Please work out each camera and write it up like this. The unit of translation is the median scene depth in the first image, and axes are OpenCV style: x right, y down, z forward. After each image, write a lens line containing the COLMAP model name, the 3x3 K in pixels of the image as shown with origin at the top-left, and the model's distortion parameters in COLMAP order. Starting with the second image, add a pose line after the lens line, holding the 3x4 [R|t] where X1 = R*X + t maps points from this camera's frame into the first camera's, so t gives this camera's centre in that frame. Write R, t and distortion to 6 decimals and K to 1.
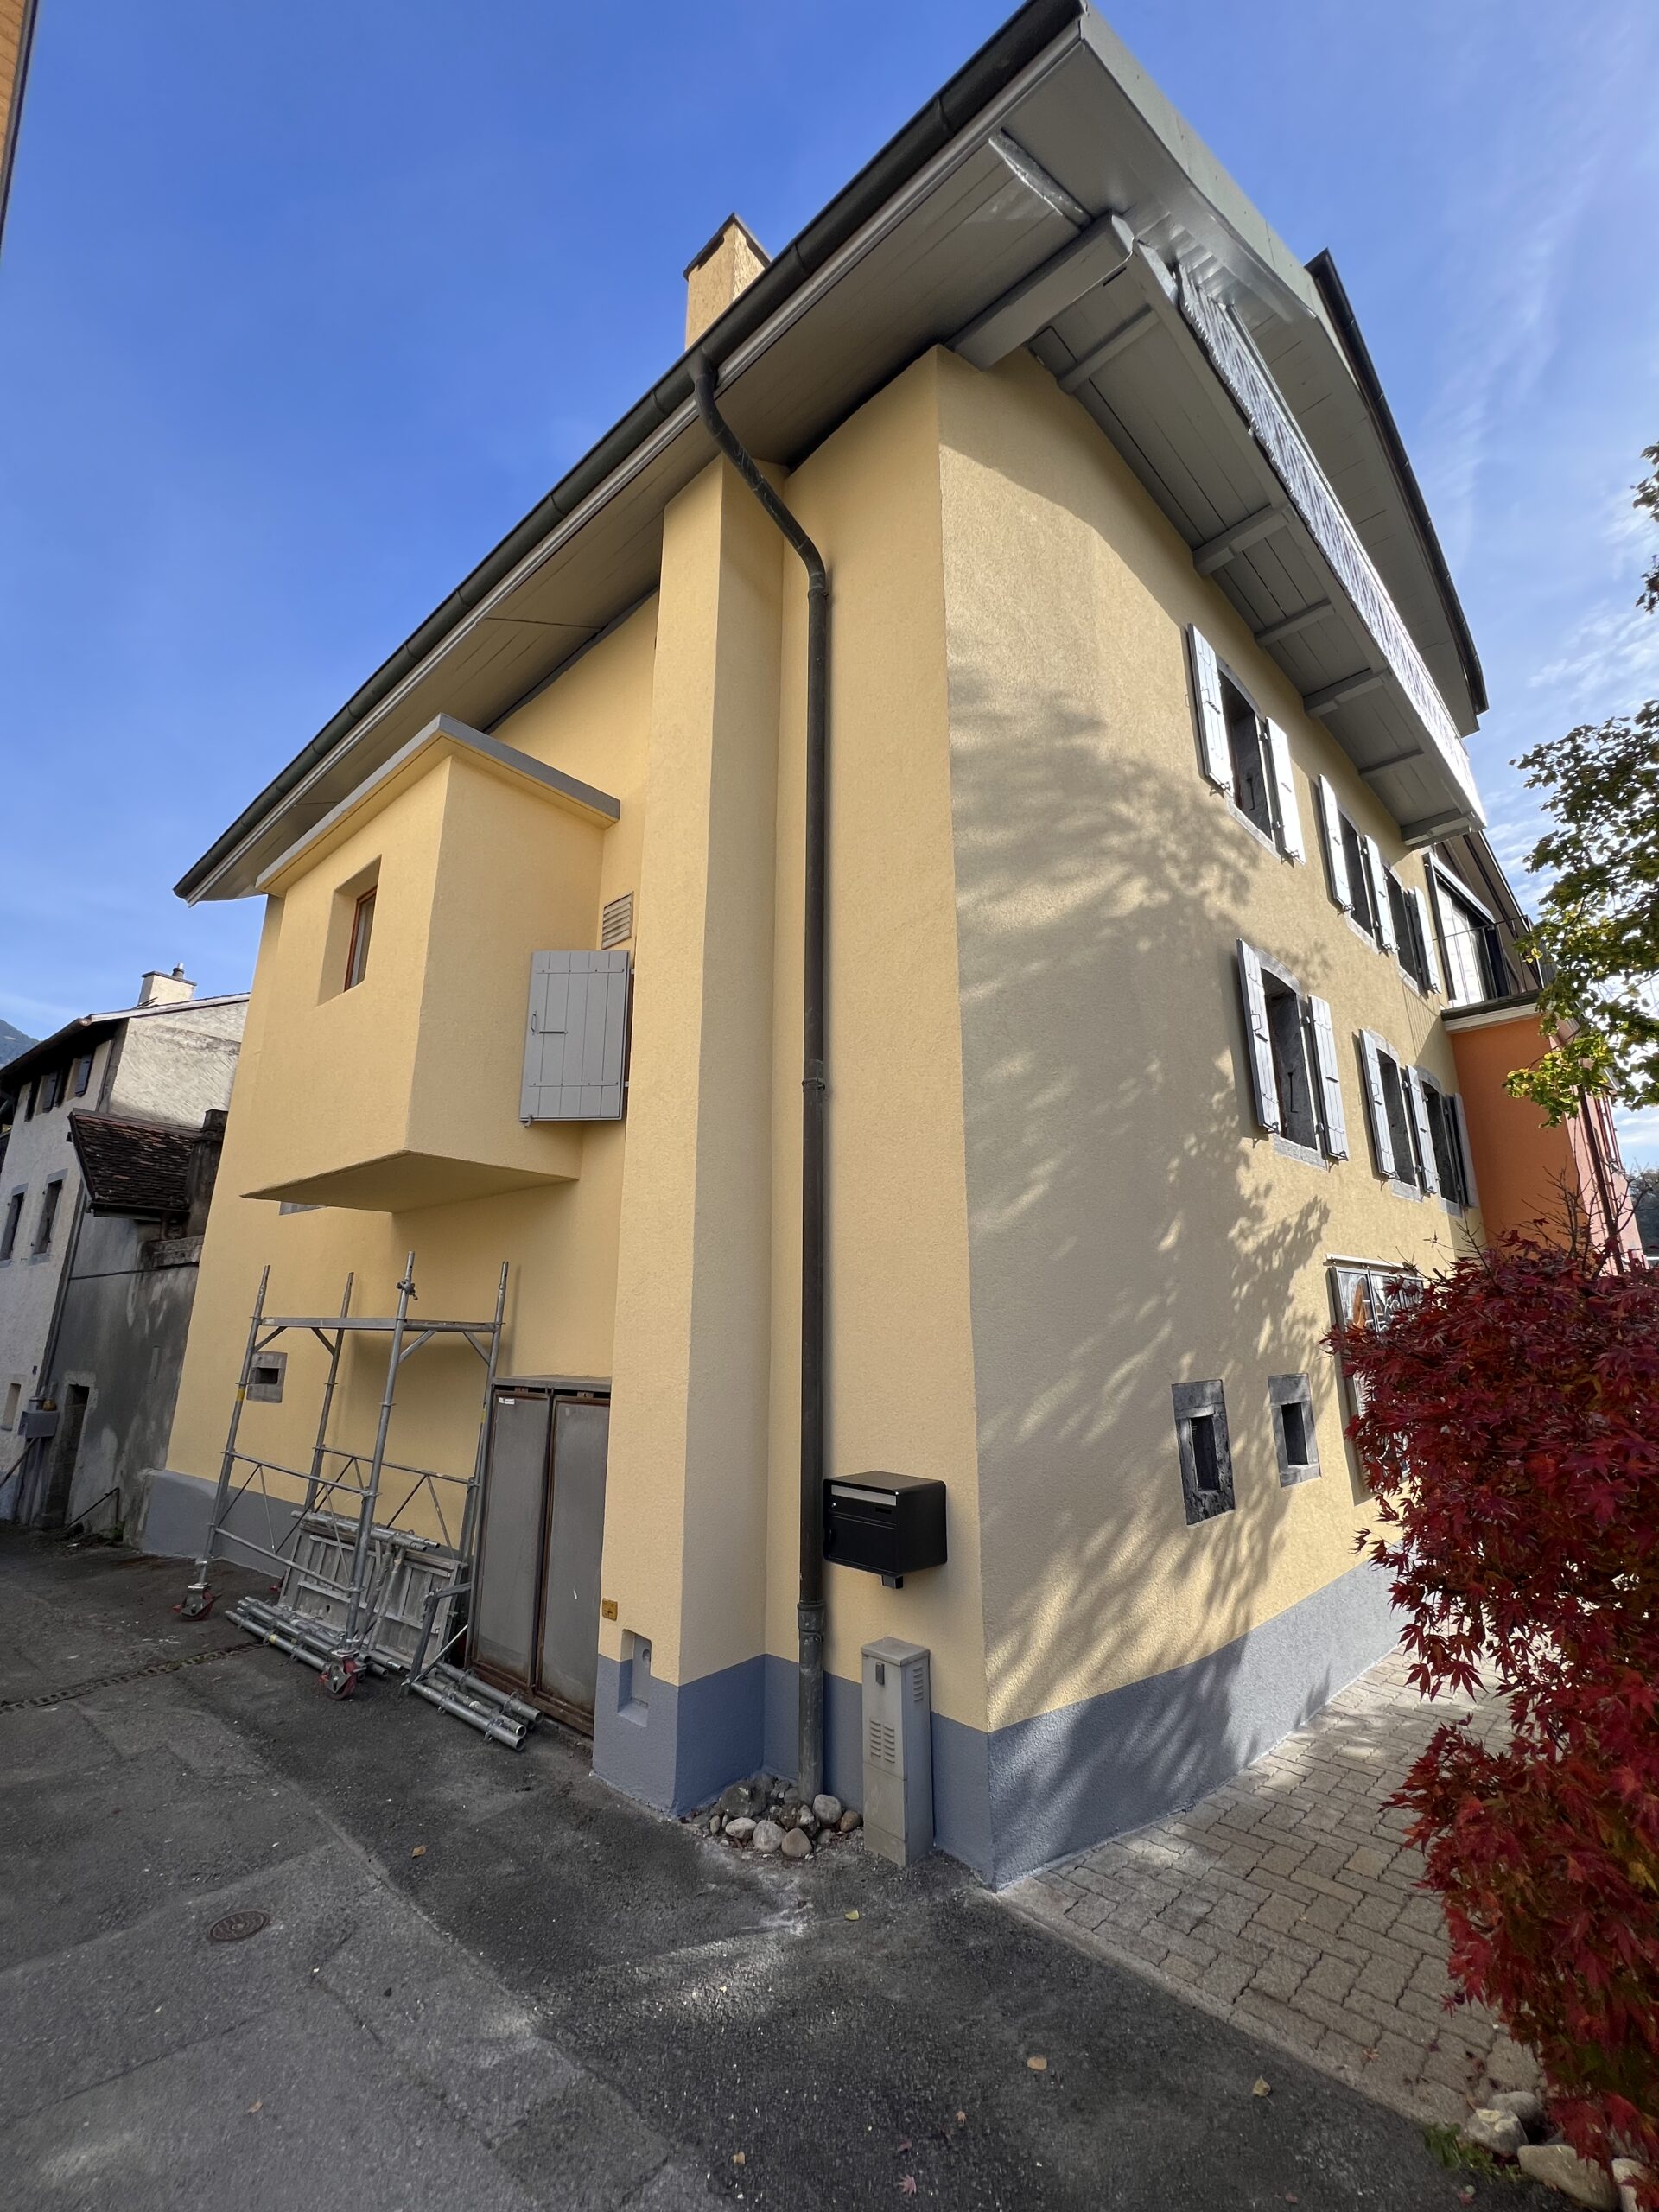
lens RADIAL K [[885.5, 0, 819.1], [0, 885.5, 1100.6], [0, 0, 1]] dist [0.001456, 0.000521]
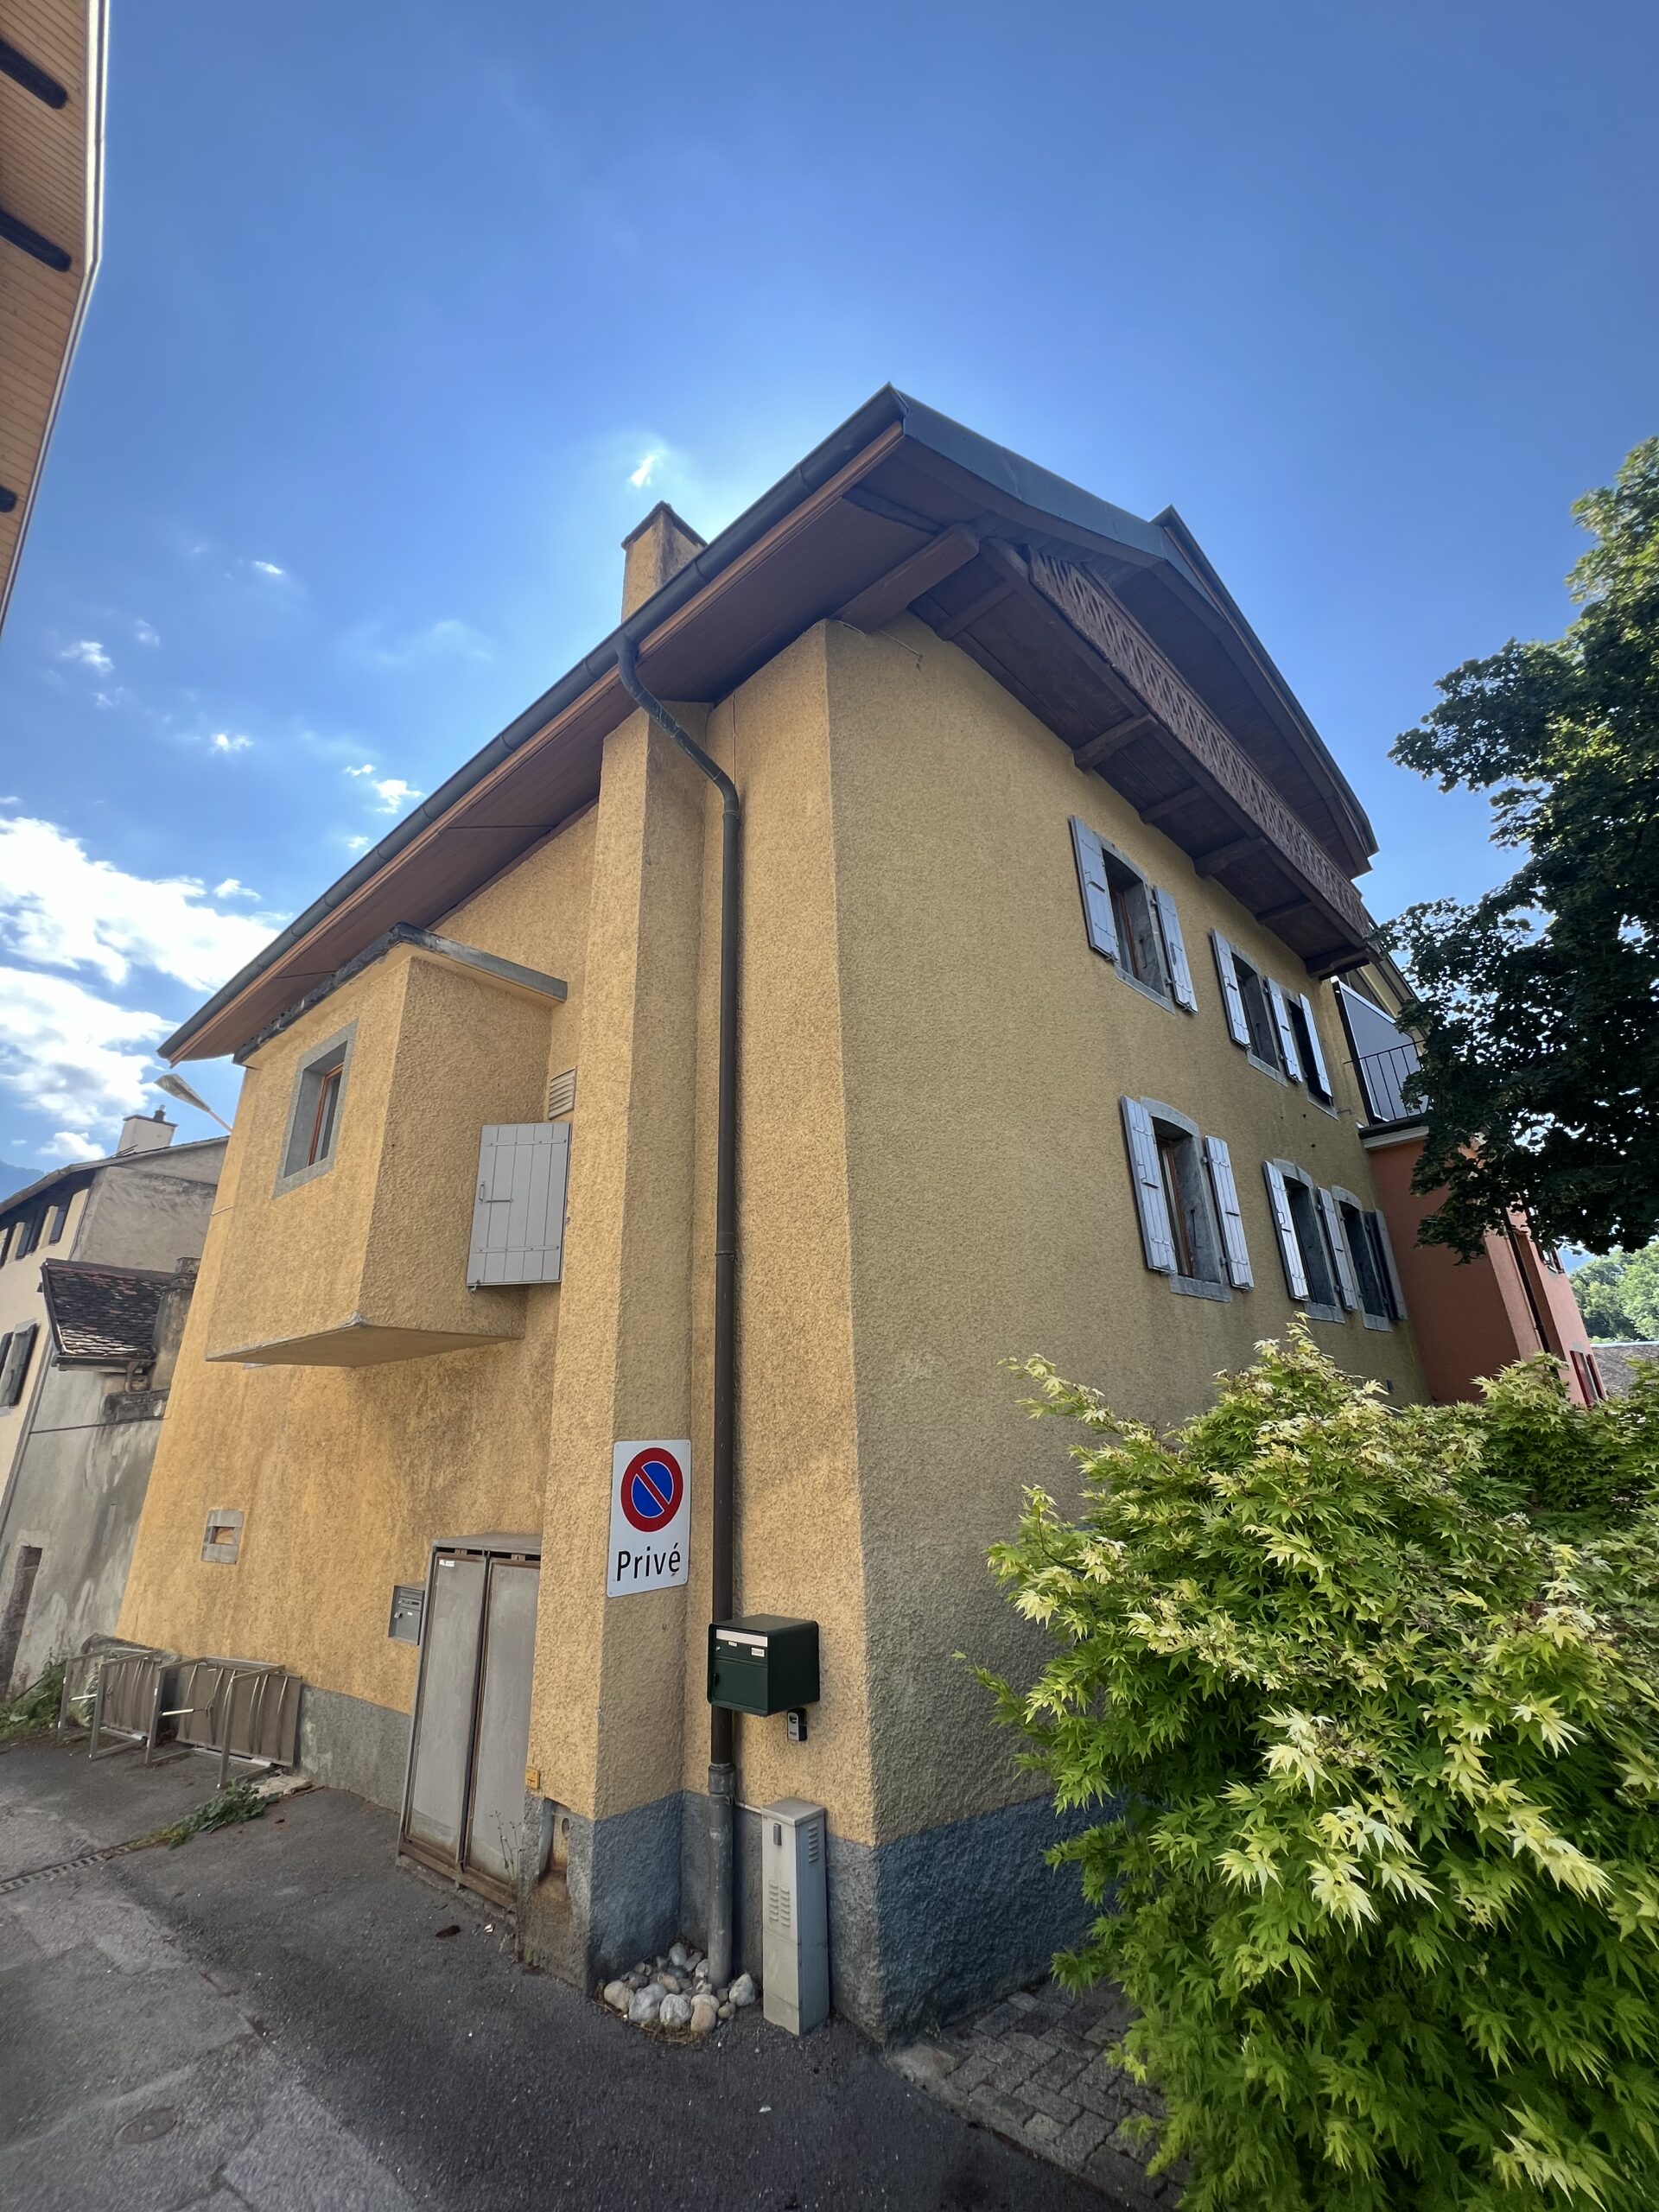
lens RADIAL K [[885.5, 0, 819.1], [0, 885.5, 1100.6], [0, 0, 1]] dist [0.001456, 0.000521]
pose [[0.999465, -0.028837, 0.015409, 0.075177], [0.030424, 0.992867, -0.115276, -0.060390], [-0.011974, 0.115683, 0.993214, -0.092248]]
